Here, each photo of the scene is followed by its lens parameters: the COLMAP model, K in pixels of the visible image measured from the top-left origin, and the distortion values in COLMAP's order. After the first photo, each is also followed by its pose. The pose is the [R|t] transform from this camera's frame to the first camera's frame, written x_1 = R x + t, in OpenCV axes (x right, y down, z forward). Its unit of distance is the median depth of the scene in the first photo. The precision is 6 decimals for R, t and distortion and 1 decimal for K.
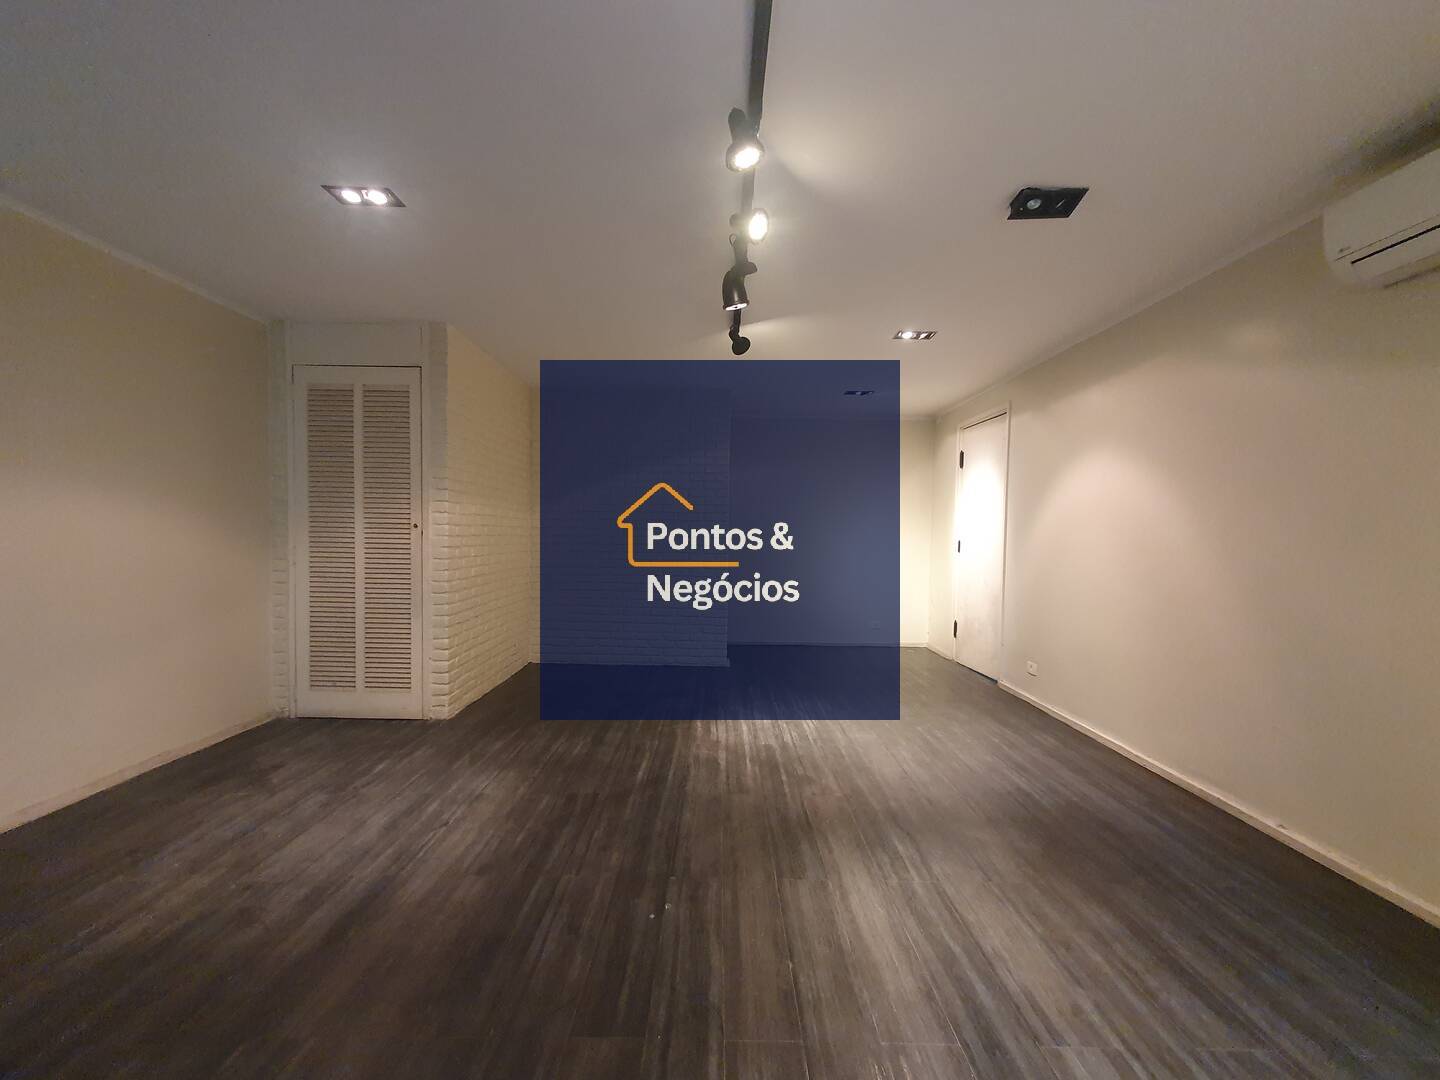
lens RADIAL K [[569.8, 0, 719.1], [0, 569.8, 557.6], [0, 0, 1]] dist [0.002364, 0.000346]
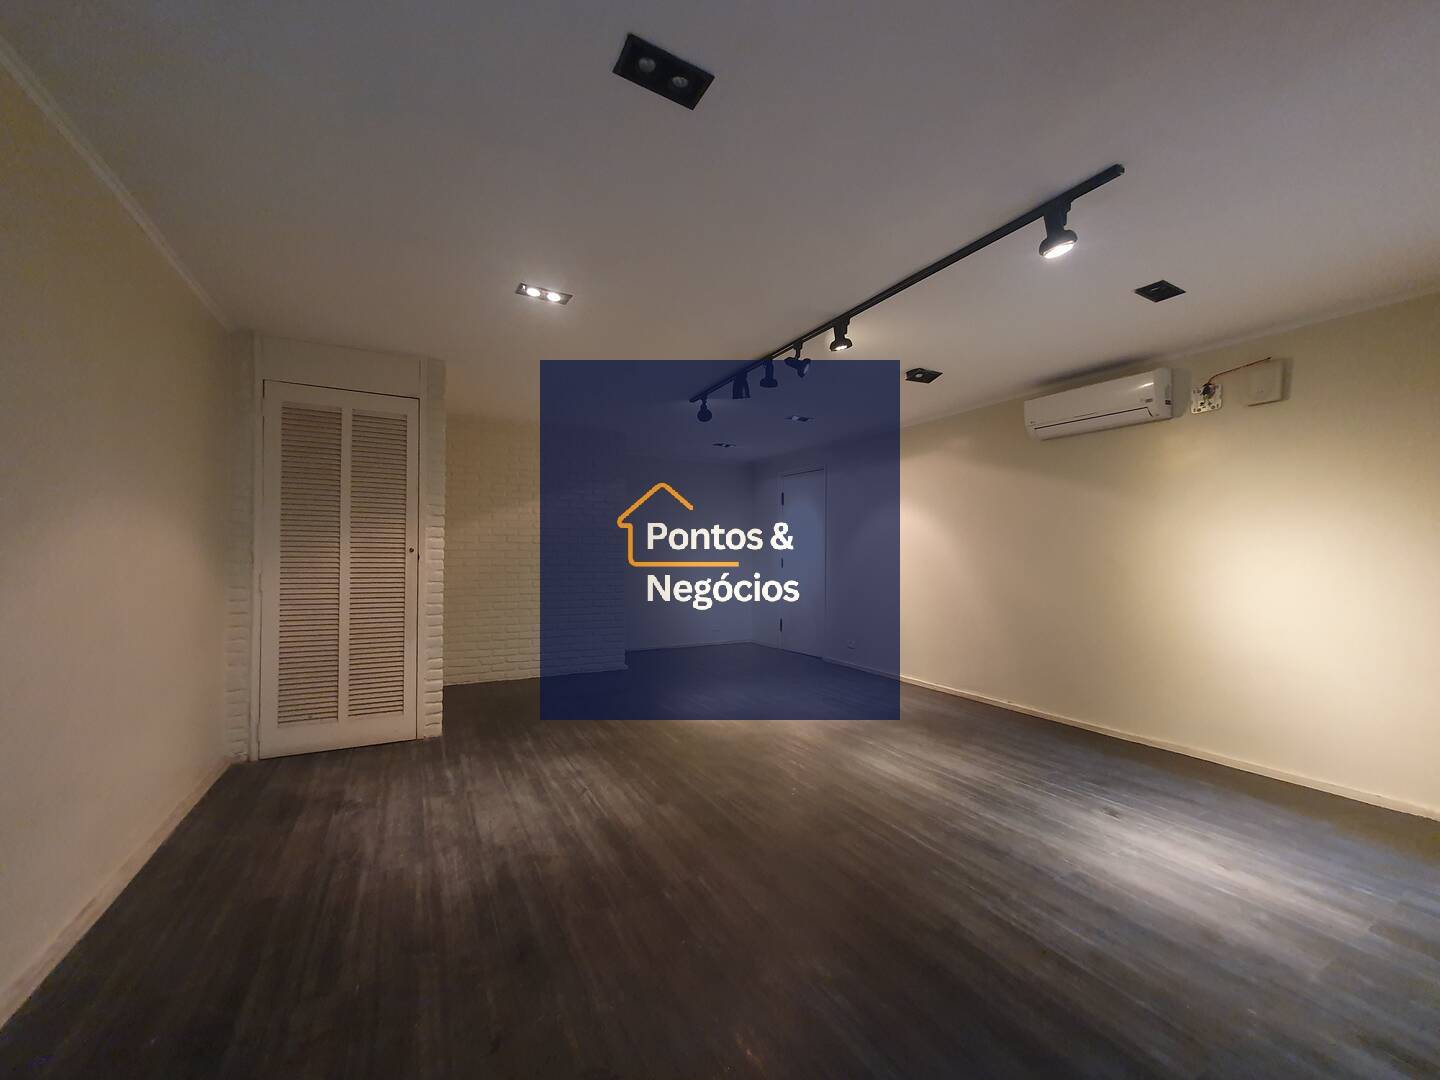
lens RADIAL K [[569.8, 0, 719.1], [0, 569.8, 557.6], [0, 0, 1]] dist [0.002364, 0.000346]
pose [[0.878468, -0.010733, 0.477681, -0.581799], [0.025857, 0.999351, -0.025098, -0.002280], [-0.477101, 0.034399, 0.878175, -0.184982]]
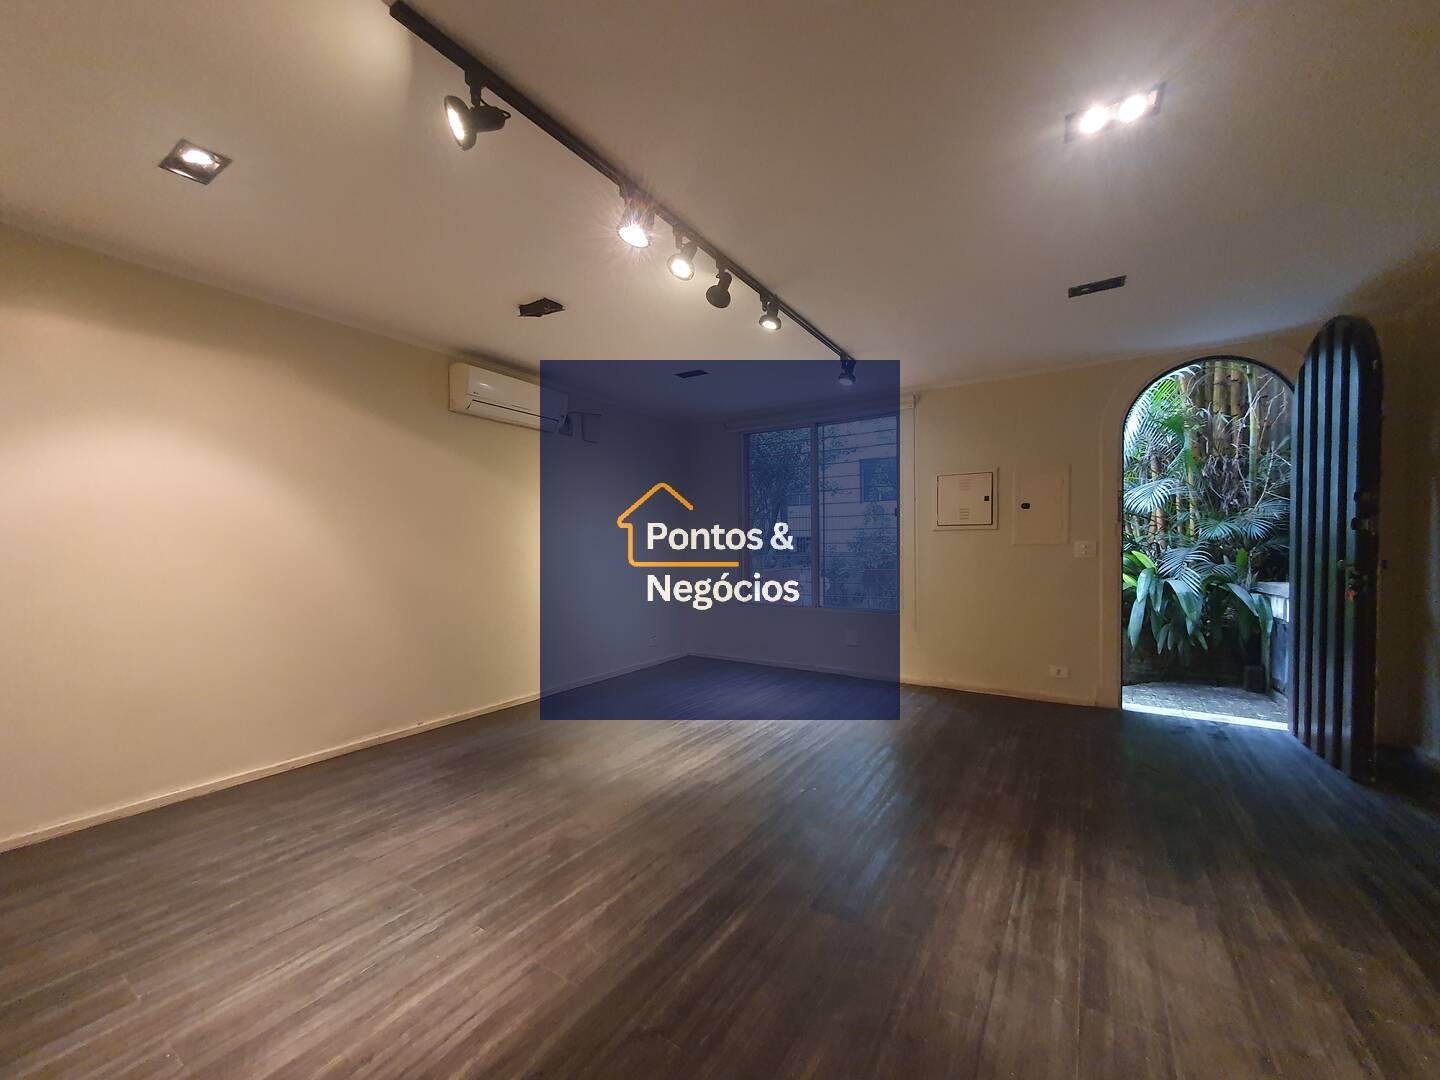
lens RADIAL K [[569.8, 0, 719.1], [0, 569.8, 557.6], [0, 0, 1]] dist [0.002364, 0.000346]
pose [[-0.841010, -0.020837, 0.540618, -0.392357], [0.017691, 0.997665, 0.065974, -0.053997], [-0.540731, 0.065048, -0.838677, 1.304610]]
